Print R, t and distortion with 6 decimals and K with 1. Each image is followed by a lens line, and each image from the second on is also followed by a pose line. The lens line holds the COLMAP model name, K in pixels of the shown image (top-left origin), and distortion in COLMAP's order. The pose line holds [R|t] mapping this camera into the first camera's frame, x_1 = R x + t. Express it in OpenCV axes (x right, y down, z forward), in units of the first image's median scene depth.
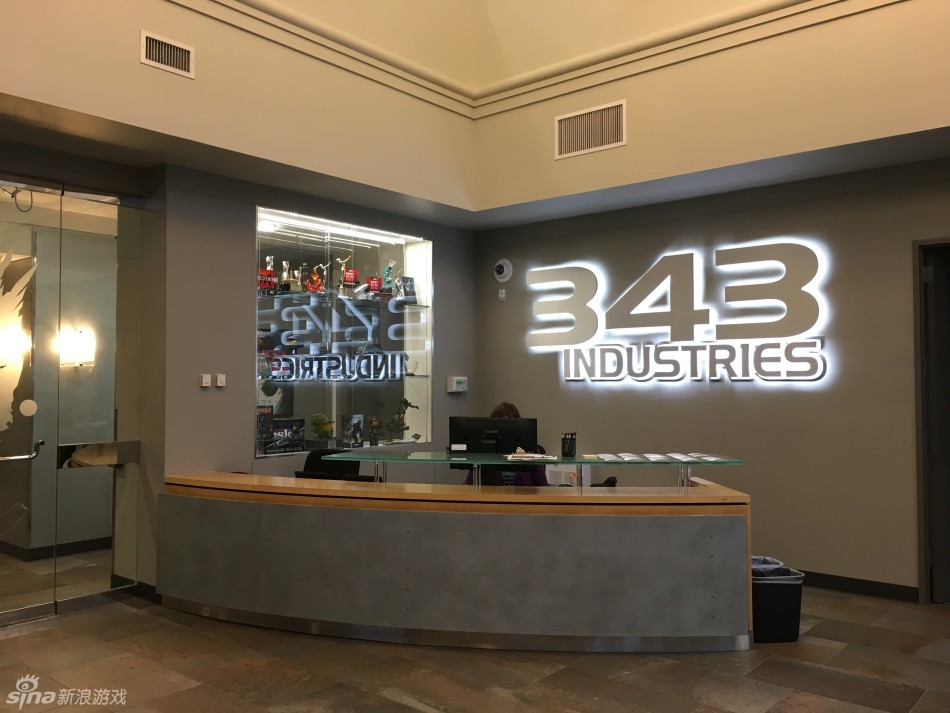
lens RADIAL K [[809.6, 0, 476.4], [0, 809.6, 356.0], [0, 0, 1]] dist [0.080159, -0.113346]
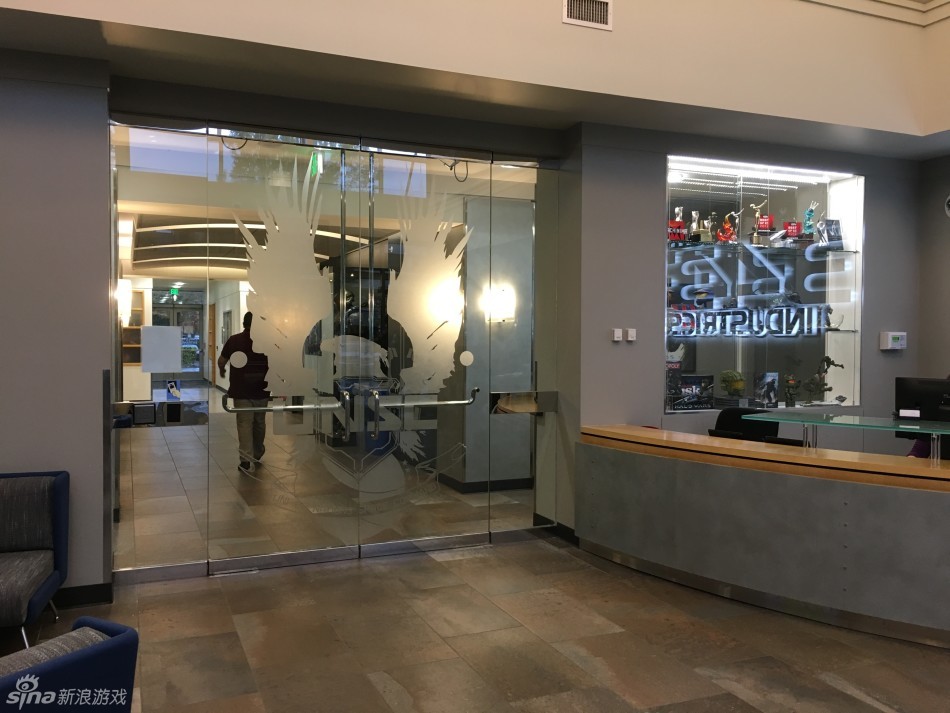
lens RADIAL K [[809.6, 0, 470.1], [0, 809.6, 357.9], [0, 0, 1]] dist [0.080159, -0.113346]
pose [[0.888890, 0.016105, -0.457838, -0.030808], [0.009407, 0.998530, 0.053388, 0.002882], [0.458025, -0.051763, 0.887431, 0.017523]]
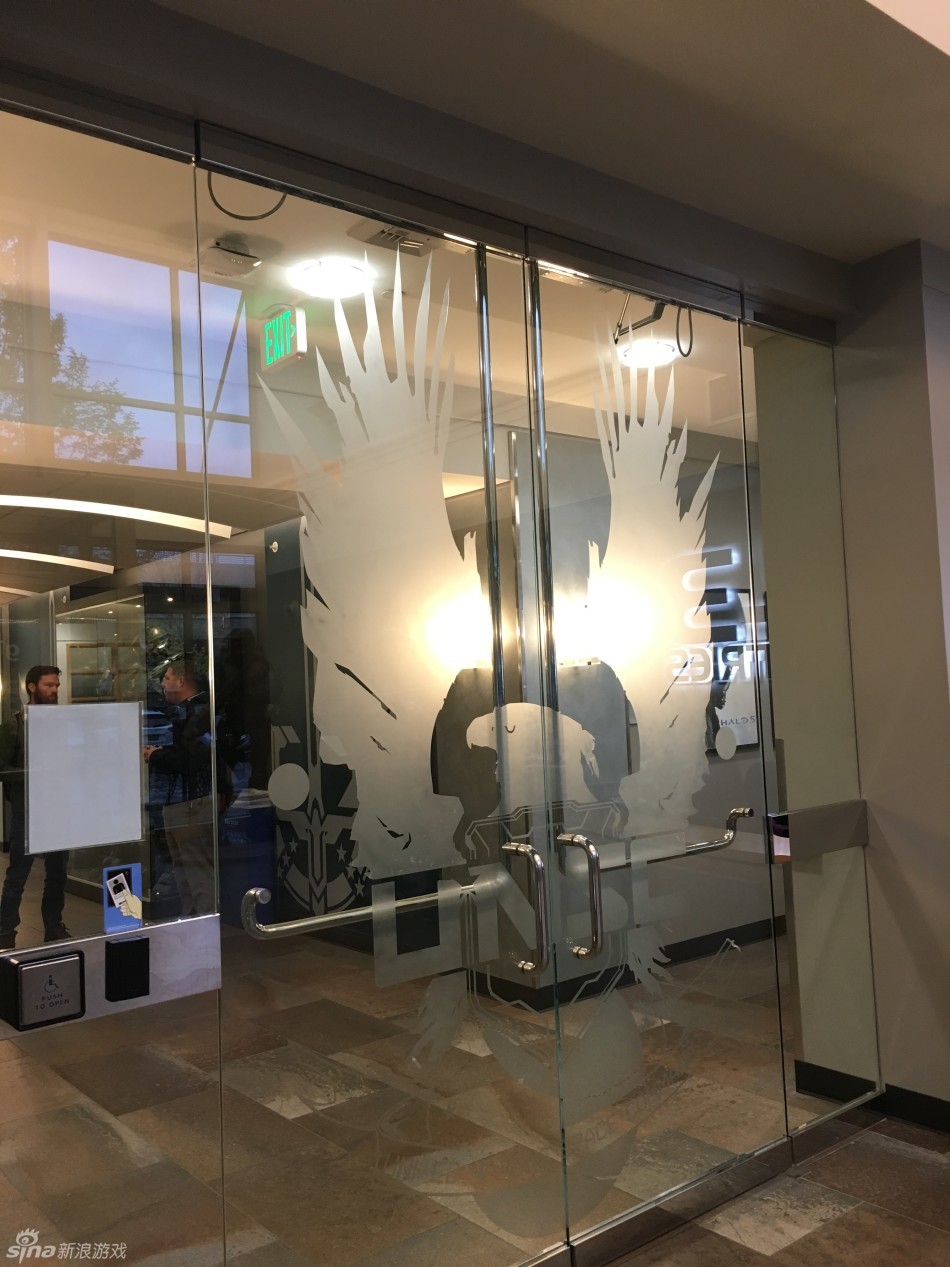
lens RADIAL K [[1079.7, 0, 481.4], [0, 1079.7, 632.7], [0, 0, 1]] dist [0.080159, -0.113346]
pose [[0.980943, -0.052384, -0.187103, -0.493914], [0.048674, 0.998517, -0.024372, 0.004315], [0.188103, 0.014800, 0.982038, 0.283530]]
